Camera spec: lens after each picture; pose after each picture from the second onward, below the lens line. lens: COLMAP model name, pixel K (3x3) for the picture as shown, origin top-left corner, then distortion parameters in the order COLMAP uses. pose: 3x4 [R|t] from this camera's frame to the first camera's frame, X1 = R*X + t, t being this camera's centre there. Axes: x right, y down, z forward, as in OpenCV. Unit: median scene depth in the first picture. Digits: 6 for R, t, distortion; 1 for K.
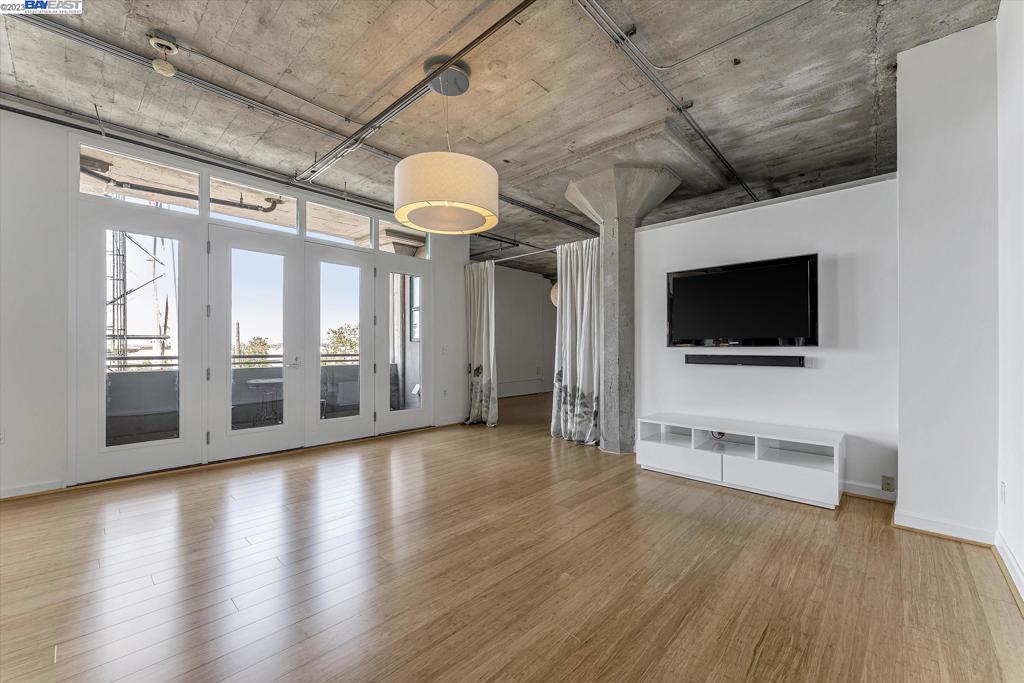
lens RADIAL K [[411.1, 0, 497.9], [0, 411.1, 351.0], [0, 0, 1]] dist [0.001137, 0.000709]
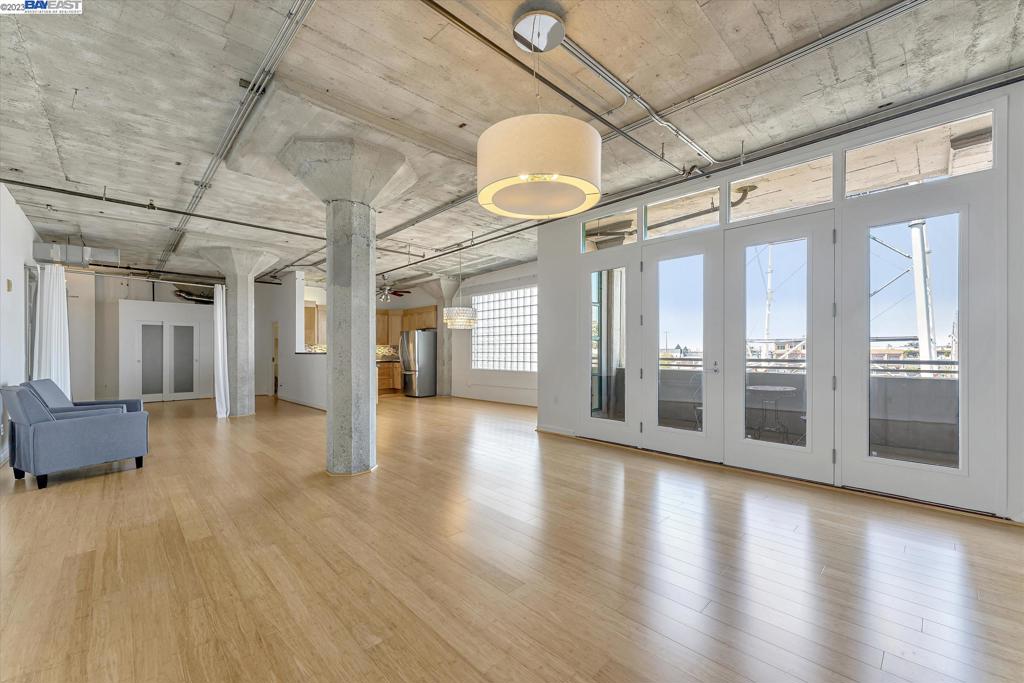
lens RADIAL K [[411.1, 0, 508.0], [0, 411.1, 347.8], [0, 0, 1]] dist [0.001137, 0.000709]
pose [[-0.043595, -0.008566, -0.999013, 0.406260], [-0.007745, 0.999936, -0.008236, -0.003387], [0.999019, 0.007378, -0.043658, 0.553706]]
